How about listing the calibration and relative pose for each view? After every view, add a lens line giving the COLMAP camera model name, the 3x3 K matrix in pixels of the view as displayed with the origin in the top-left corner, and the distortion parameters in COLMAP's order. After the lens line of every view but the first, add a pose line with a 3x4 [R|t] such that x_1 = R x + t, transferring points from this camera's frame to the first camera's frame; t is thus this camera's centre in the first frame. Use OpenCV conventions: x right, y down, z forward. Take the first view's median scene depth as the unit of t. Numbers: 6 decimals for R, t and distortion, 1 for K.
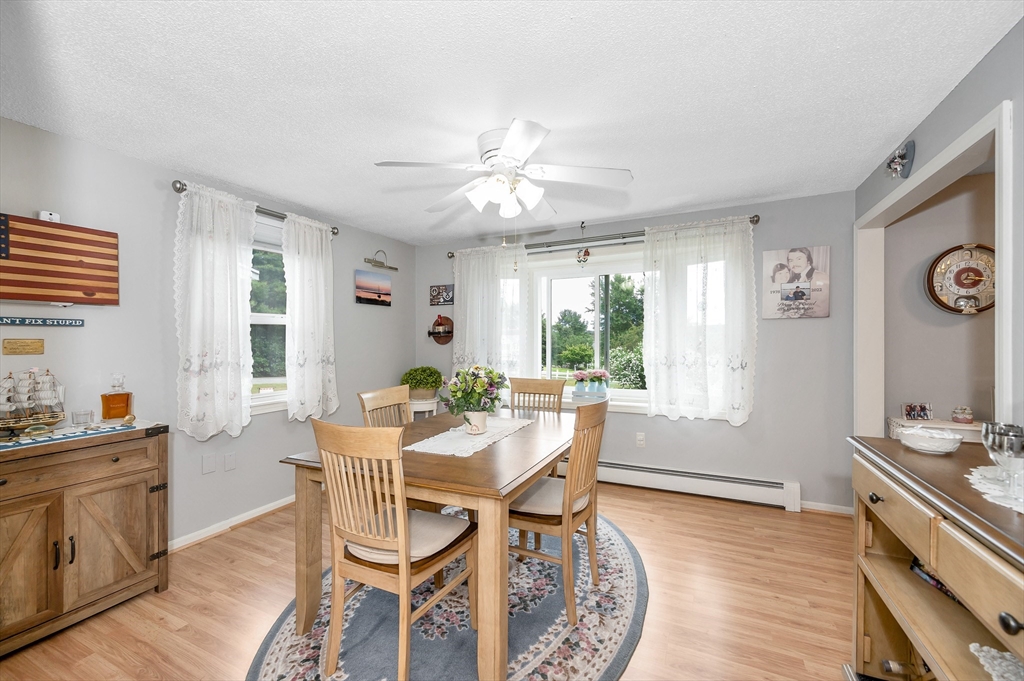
lens RADIAL K [[412.2, 0, 510.8], [0, 412.2, 342.1], [0, 0, 1]] dist [-0.001690, -0.000298]
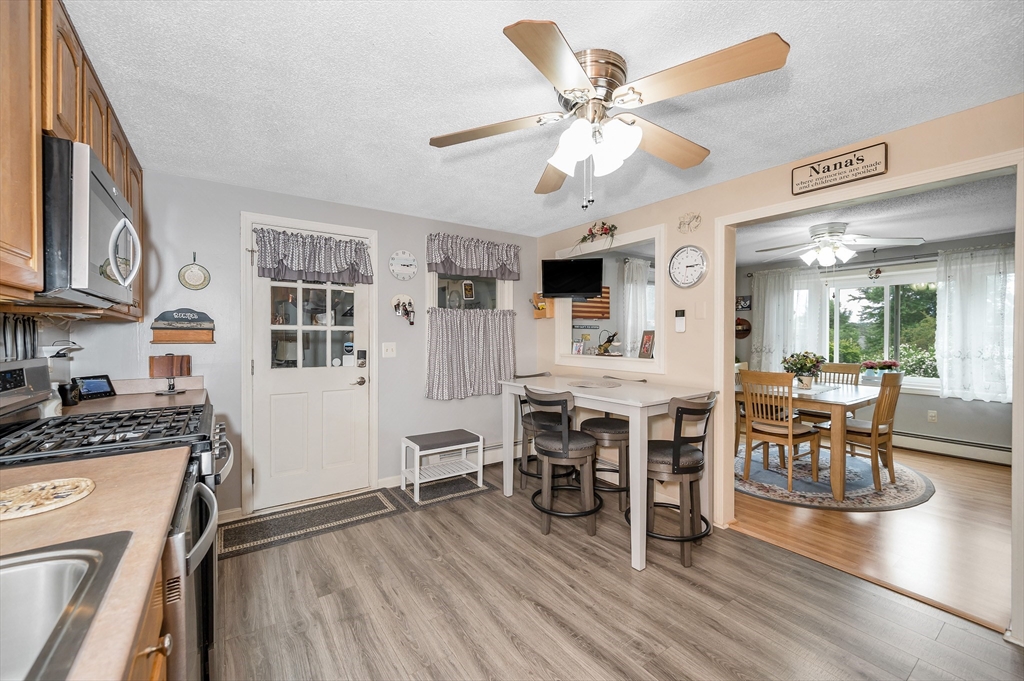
lens RADIAL K [[411.0, 0, 516.8], [0, 411.0, 334.6], [0, 0, 1]] dist [-0.000491, -0.000106]
pose [[0.878806, 0.009128, -0.477092, -0.215089], [-0.009792, 0.999951, 0.001094, -0.002953], [0.477079, 0.003710, 0.878853, -0.749856]]
